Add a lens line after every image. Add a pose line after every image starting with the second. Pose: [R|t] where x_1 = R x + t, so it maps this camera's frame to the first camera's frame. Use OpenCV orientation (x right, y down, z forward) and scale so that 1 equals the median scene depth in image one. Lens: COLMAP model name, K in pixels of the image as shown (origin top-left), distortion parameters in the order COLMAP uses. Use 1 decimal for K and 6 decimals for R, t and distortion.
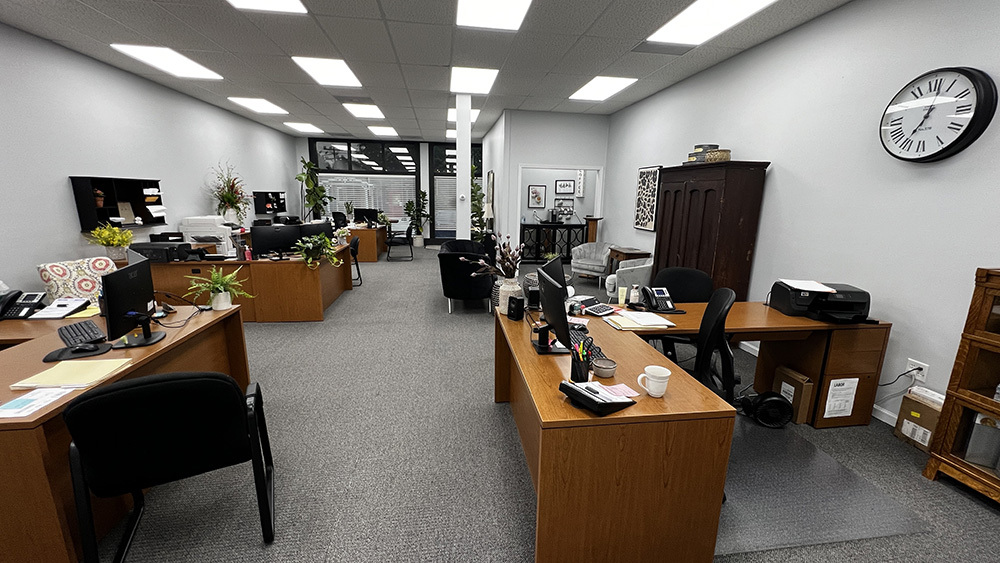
lens RADIAL K [[391.9, 0, 502.5], [0, 391.9, 278.0], [0, 0, 1]] dist [-0.000053, -0.000002]
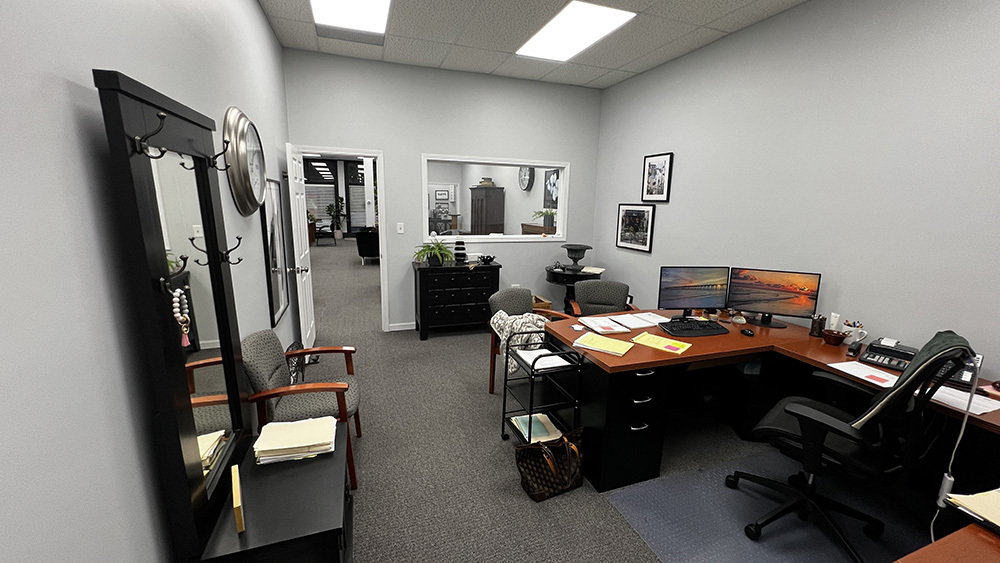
lens RADIAL K [[402.1, 0, 499.4], [0, 402.1, 287.8], [0, 0, 1]] dist [-0.000633, -0.000036]
pose [[0.982638, -0.037380, 0.181727, 0.082745], [0.035278, 0.999268, 0.014788, 0.105461], [-0.182146, -0.008120, 0.983238, -0.544179]]
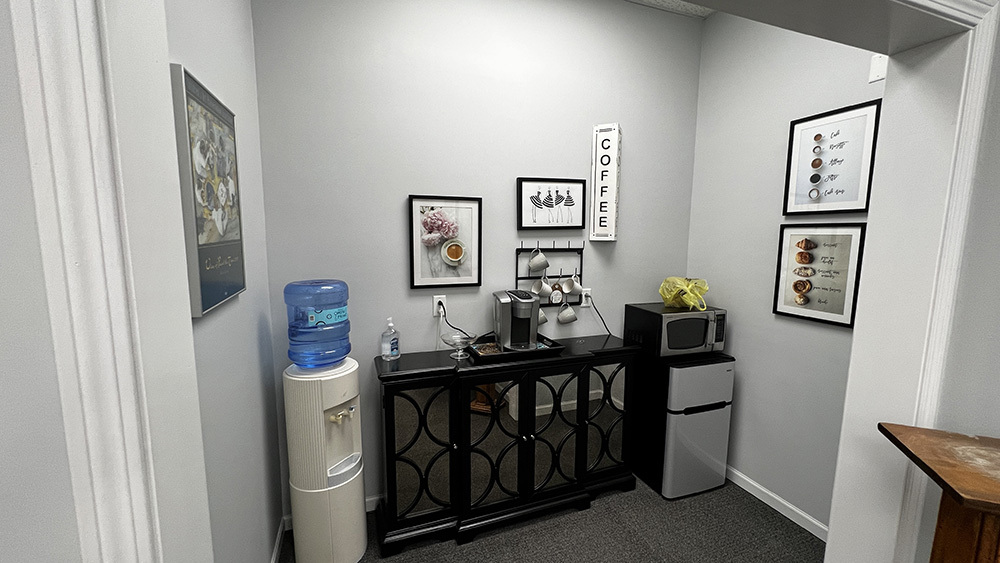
lens RADIAL K [[402.1, 0, 501.1], [0, 402.1, 280.3], [0, 0, 1]] dist [-0.000633, -0.000036]
pose [[0.981048, -0.028555, 0.191650, 0.071999], [0.045273, 0.995485, -0.083428, -0.159560], [-0.188403, 0.090524, 0.977911, 0.741392]]
